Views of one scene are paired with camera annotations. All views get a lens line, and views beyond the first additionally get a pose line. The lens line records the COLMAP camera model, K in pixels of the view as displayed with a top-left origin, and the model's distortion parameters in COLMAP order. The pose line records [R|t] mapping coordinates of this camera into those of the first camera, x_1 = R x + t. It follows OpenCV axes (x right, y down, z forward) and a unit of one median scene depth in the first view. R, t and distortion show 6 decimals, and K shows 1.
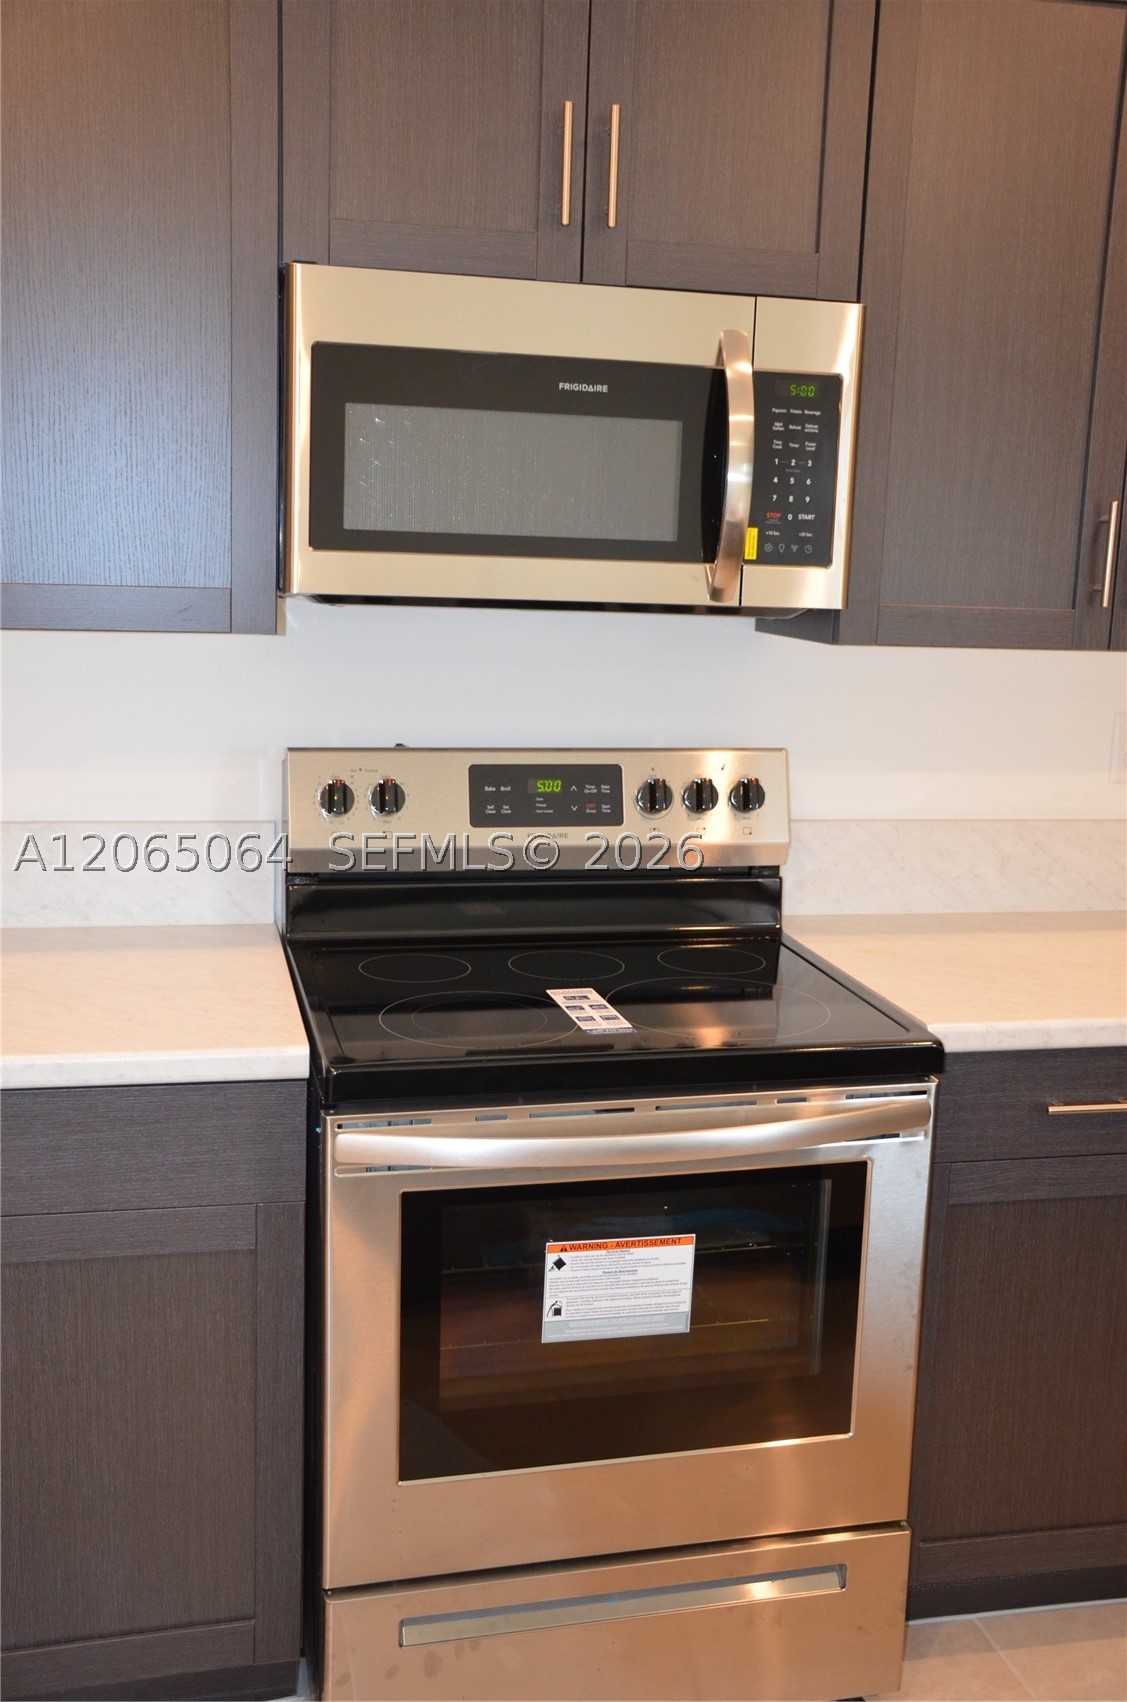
lens RADIAL K [[1765.8, 0, 563.1], [0, 1765.8, 854.7], [0, 0, 1]] dist [-0.008245, 0.000000]
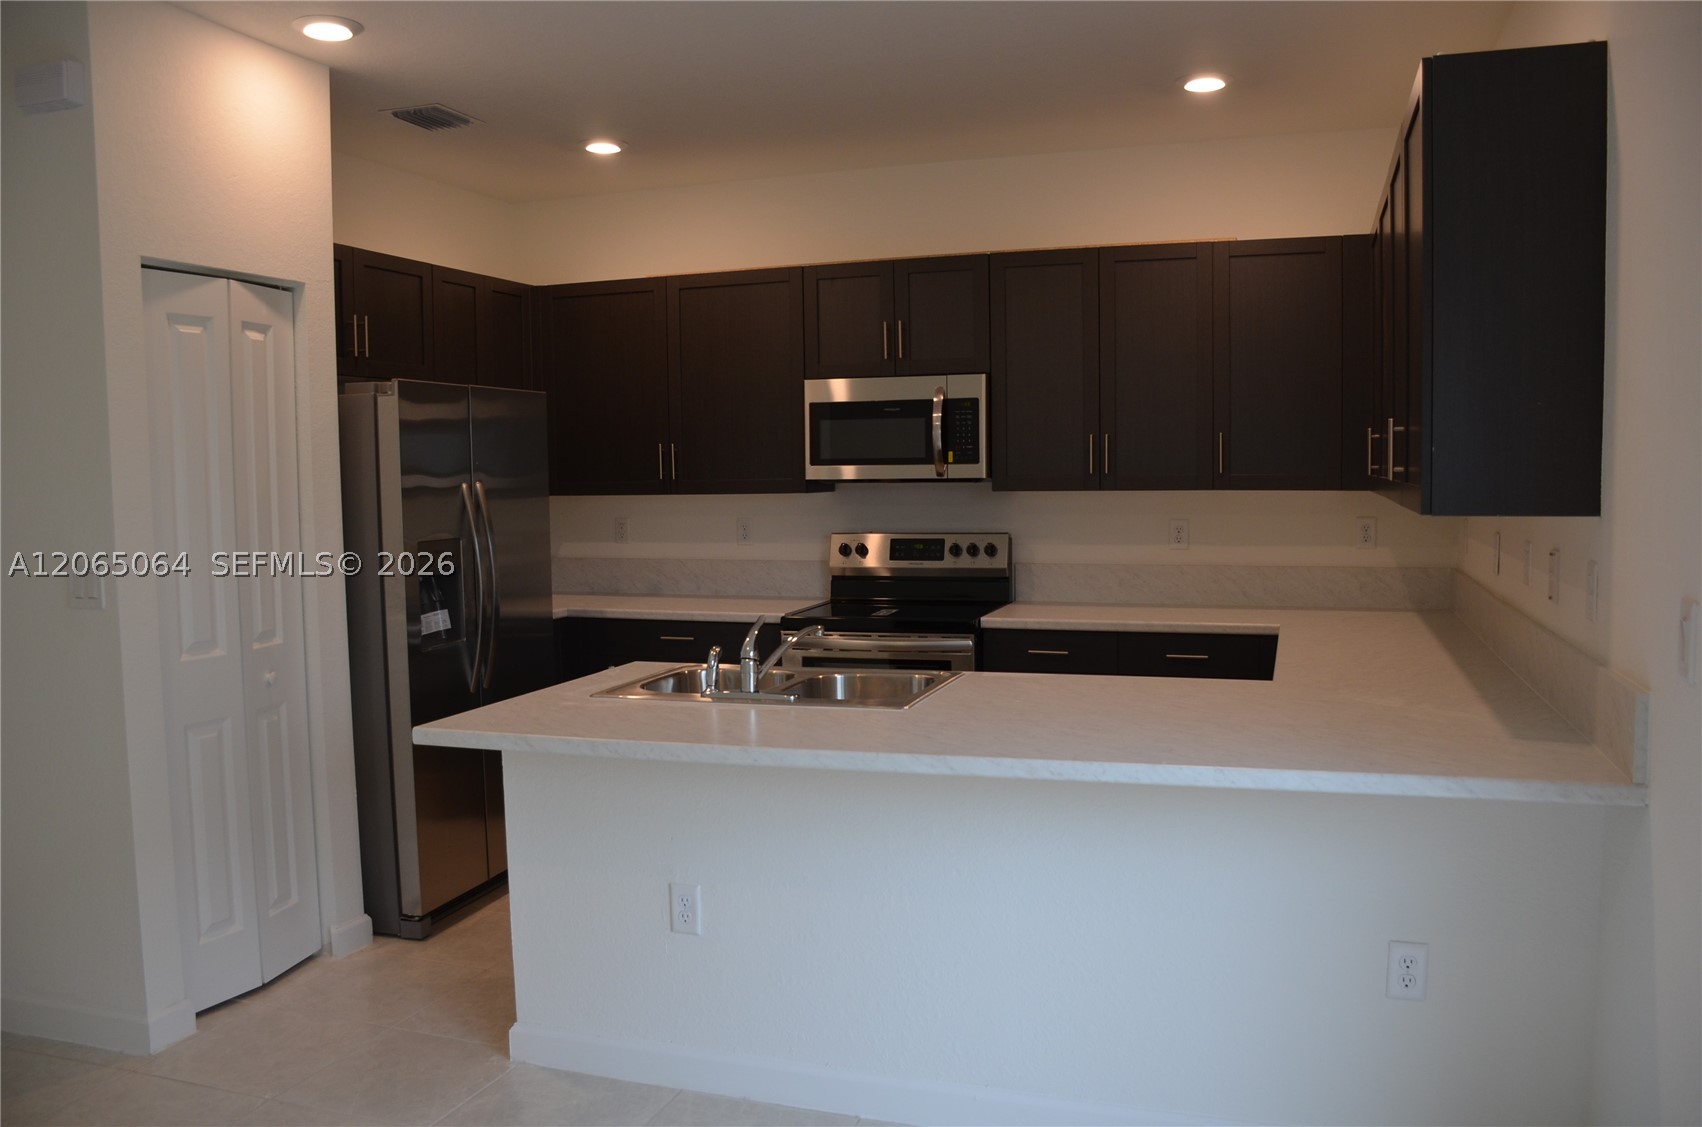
lens RADIAL K [[1328.3, 0, 856.1], [0, 1328.3, 564.6], [0, 0, 1]] dist [-0.127401, 0.079109]
pose [[0.842550, -0.008058, -0.538558, 1.144618], [-0.052681, 0.993861, -0.097288, 0.219469], [0.536036, 0.110342, 0.836953, -0.885797]]
